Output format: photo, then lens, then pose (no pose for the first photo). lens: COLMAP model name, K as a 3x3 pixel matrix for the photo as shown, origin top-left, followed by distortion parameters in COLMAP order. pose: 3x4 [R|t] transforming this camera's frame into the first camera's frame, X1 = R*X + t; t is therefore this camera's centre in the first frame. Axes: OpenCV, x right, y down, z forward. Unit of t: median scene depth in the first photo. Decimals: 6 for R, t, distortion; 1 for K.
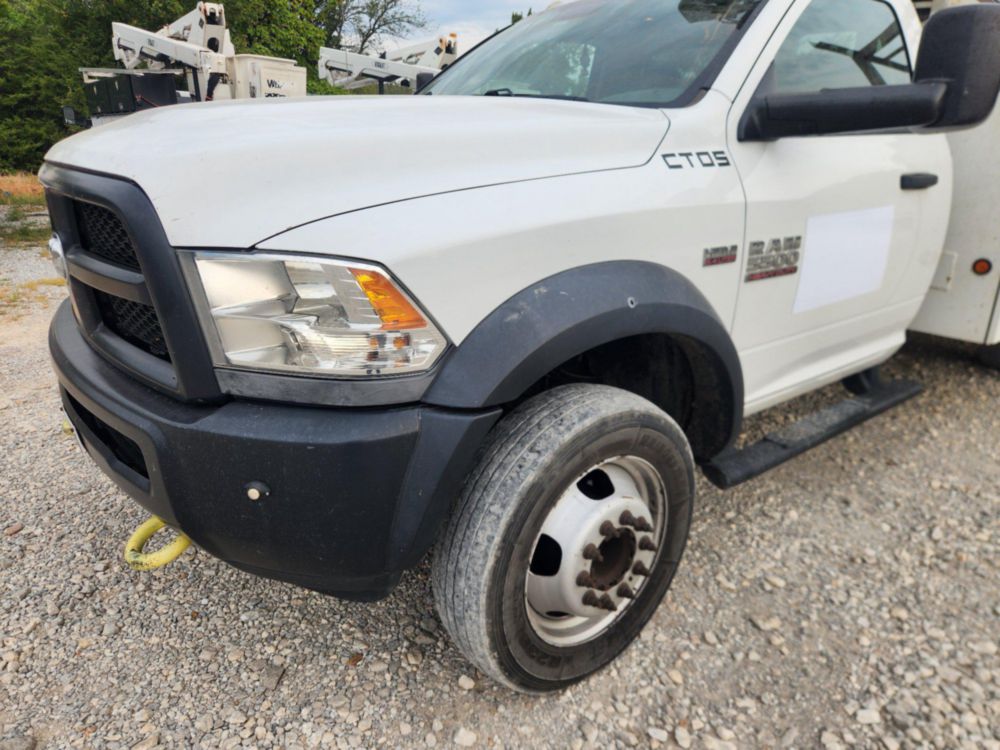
lens RADIAL K [[669.5, 0, 503.9], [0, 669.5, 375.9], [0, 0, 1]] dist [0.067934, -0.054007]
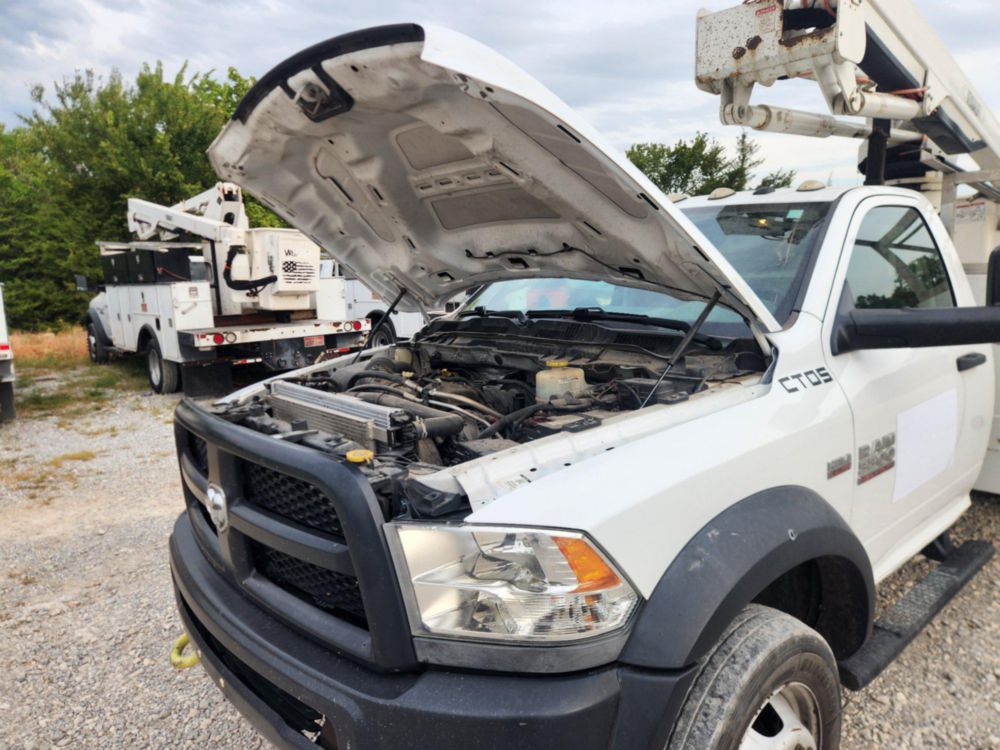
lens RADIAL K [[669.5, 0, 495.2], [0, 669.5, 367.4], [0, 0, 1]] dist [0.067934, -0.054007]
pose [[0.998468, -0.049367, 0.024986, -0.213495], [0.053206, 0.980595, -0.188689, -0.144793], [-0.015186, 0.189729, 0.981719, -0.053520]]
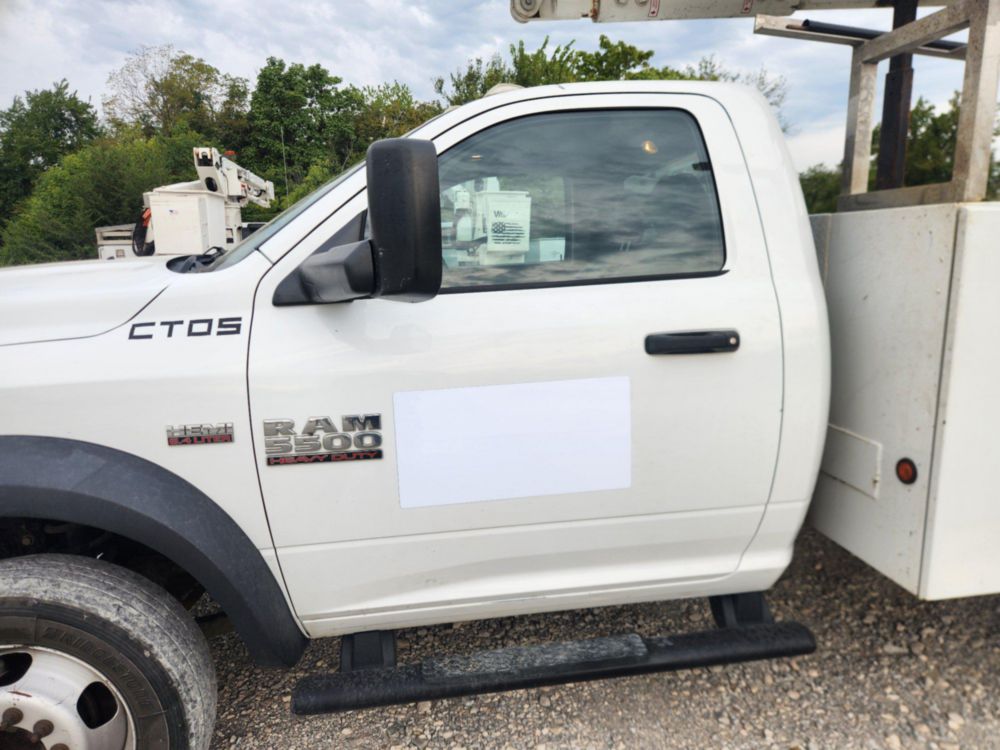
lens RADIAL K [[669.5, 0, 509.3], [0, 669.5, 379.7], [0, 0, 1]] dist [0.067934, -0.054007]
pose [[0.863629, 0.059342, -0.500623, 1.008825], [-0.127679, 0.986418, -0.103333, -0.191313], [0.487692, 0.153161, 0.859476, 0.394145]]
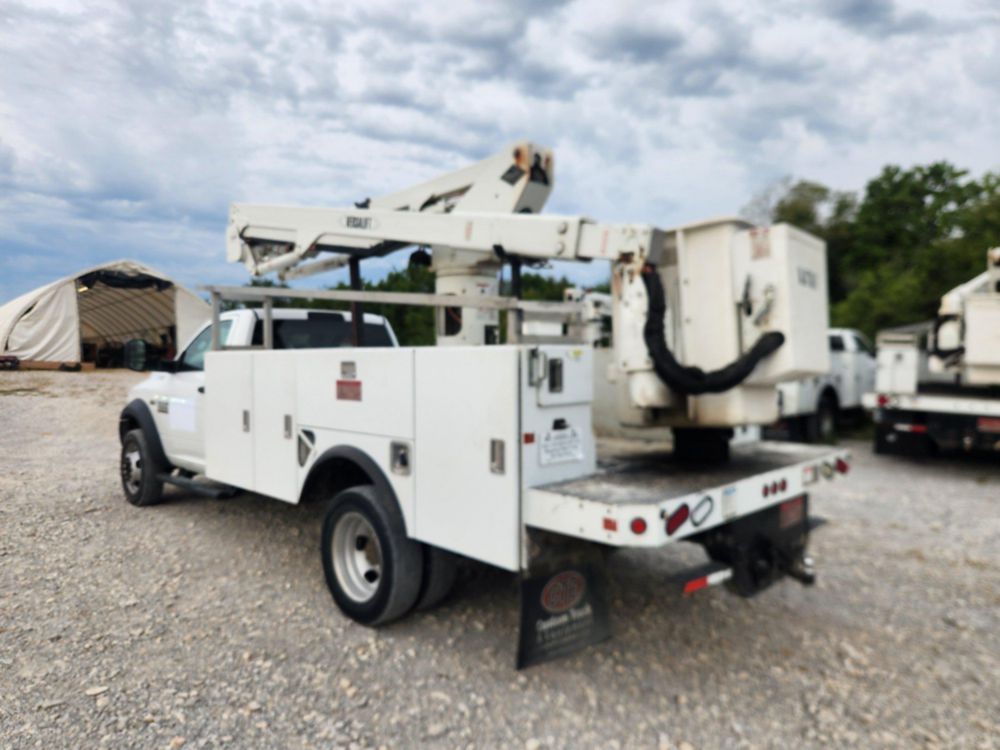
lens RADIAL K [[669.5, 0, 505.6], [0, 669.5, 381.4], [0, 0, 1]] dist [0.067934, -0.054007]
pose [[0.107379, 0.017765, -0.994059, 3.888159], [-0.317963, 0.947943, -0.017406, -0.769969], [0.942003, 0.317943, 0.107438, 2.190632]]
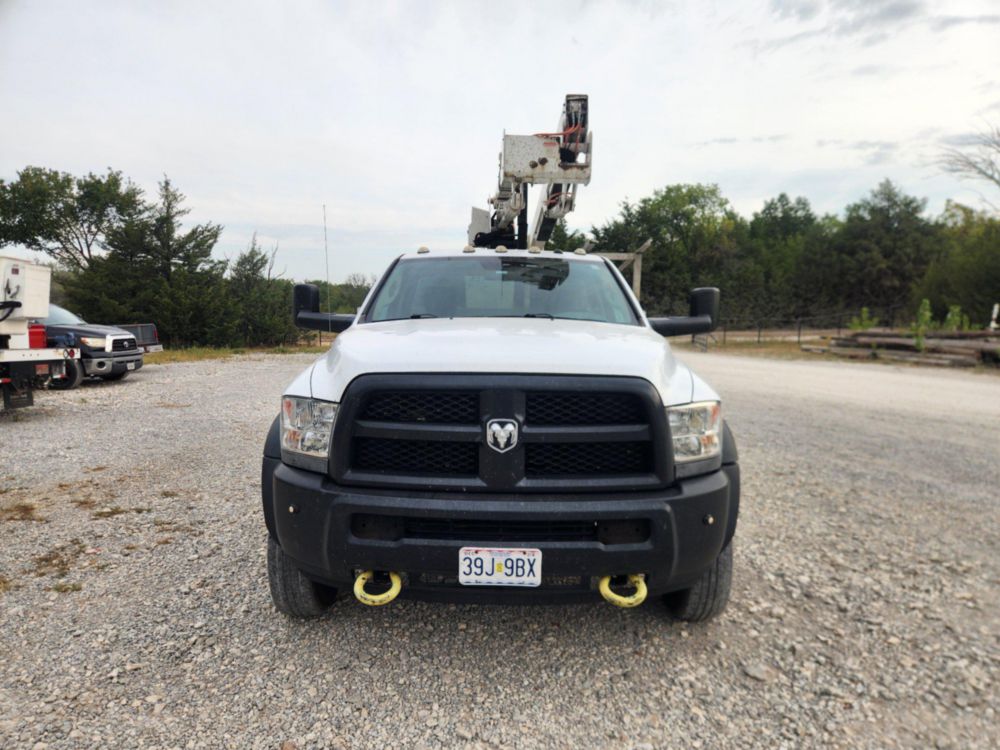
lens RADIAL K [[669.5, 0, 500.4], [0, 669.5, 384.7], [0, 0, 1]] dist [0.067934, -0.054007]
pose [[0.631857, -0.085341, 0.770373, -1.539225], [0.252090, 0.962509, -0.100139, -0.116001], [-0.732944, 0.257477, 0.629681, 0.053208]]
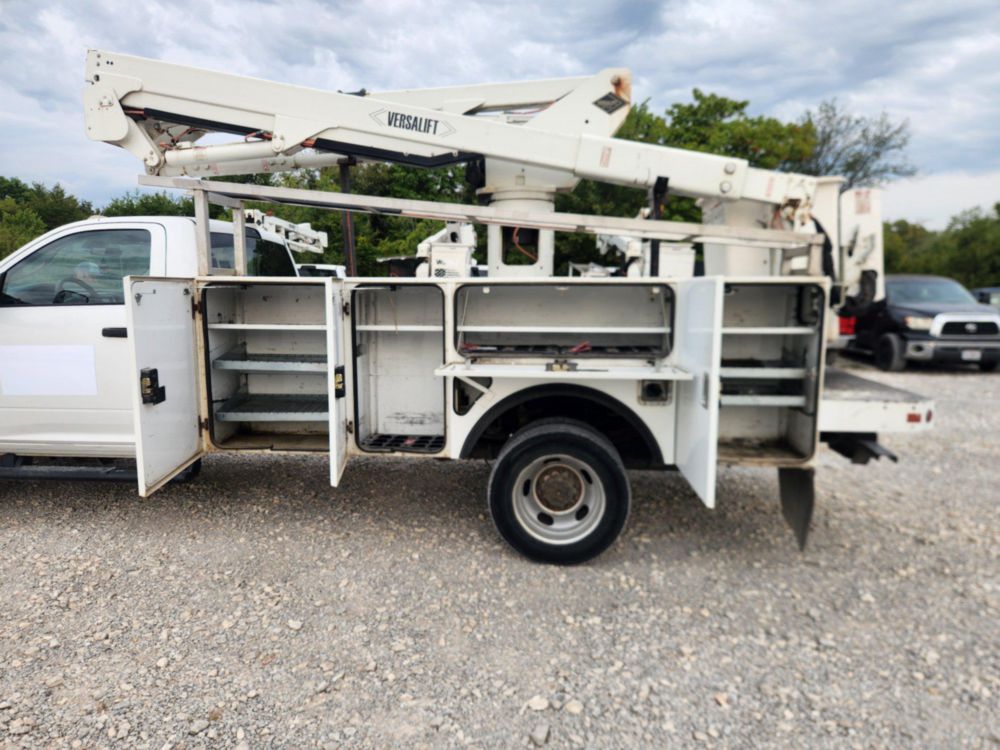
lens RADIAL K [[669.5, 0, 499.2], [0, 669.5, 382.8], [0, 0, 1]] dist [0.067934, -0.054007]
pose [[0.712989, 0.081861, -0.696380, 3.024928], [-0.219254, 0.969387, -0.110530, -0.239072], [0.666014, 0.231491, 0.709111, 0.609012]]
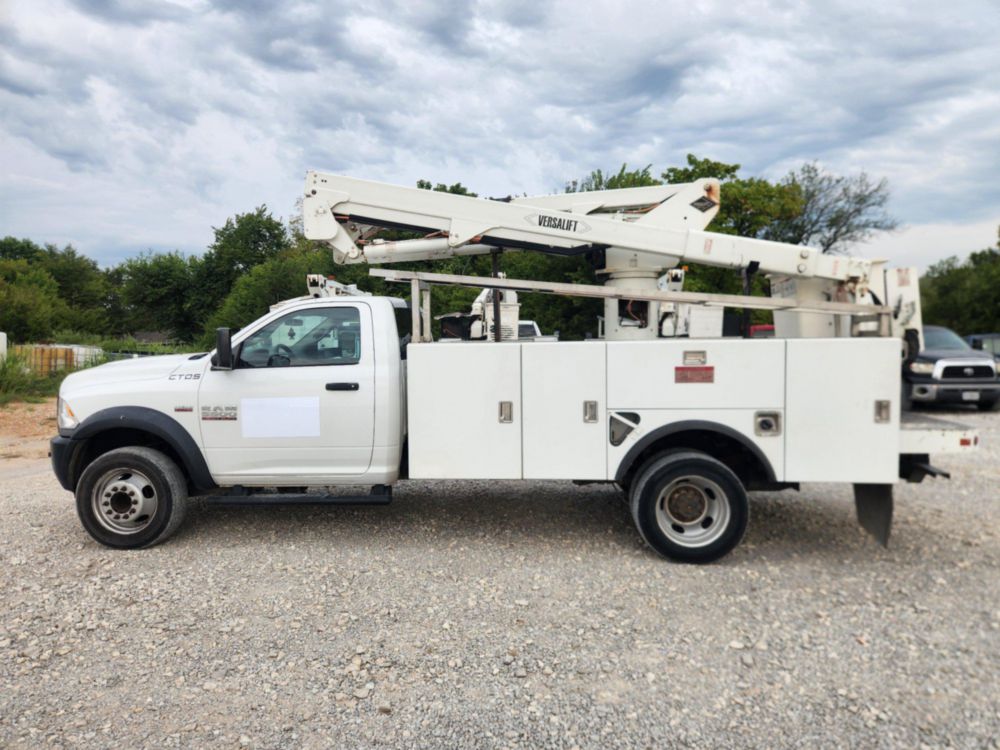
lens RADIAL K [[669.5, 0, 503.9], [0, 669.5, 373.7], [0, 0, 1]] dist [0.067934, -0.054007]
pose [[0.728911, 0.010916, -0.684521, 3.017453], [-0.200304, 0.959520, -0.197992, -0.021244], [0.654650, 0.281431, 0.701591, -0.162610]]
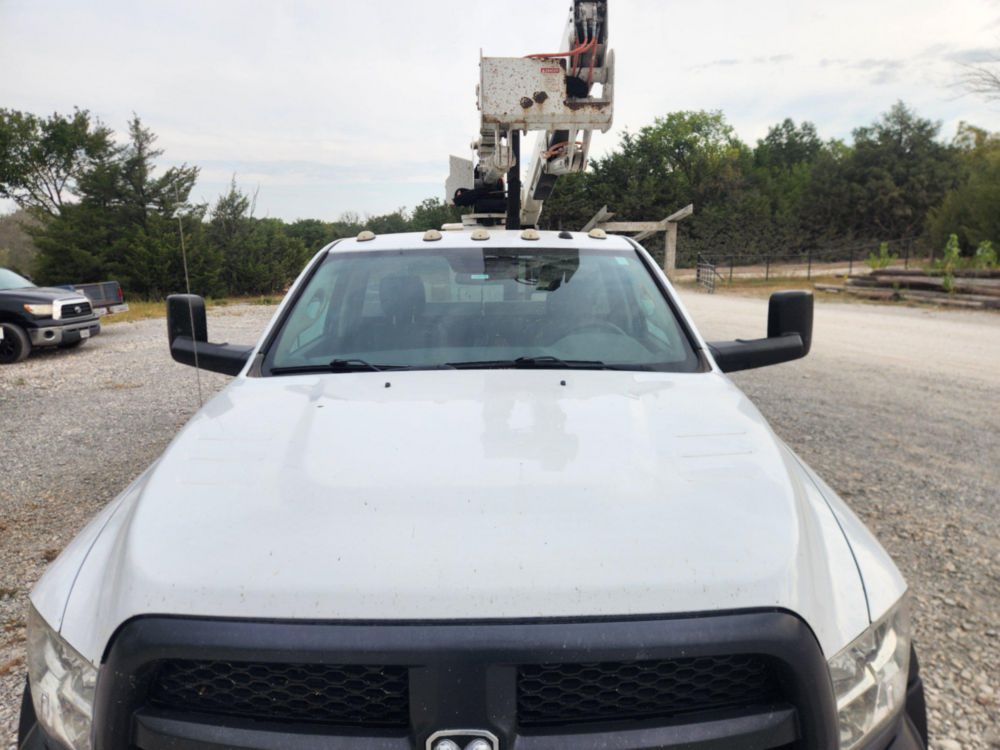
lens RADIAL K [[669.5, 0, 497.3], [0, 669.5, 365.3], [0, 0, 1]] dist [0.067934, -0.054007]
pose [[0.631235, -0.149360, 0.761074, -0.926987], [0.271502, 0.961748, -0.036443, -0.431099], [-0.726518, 0.229637, 0.647640, 0.418579]]
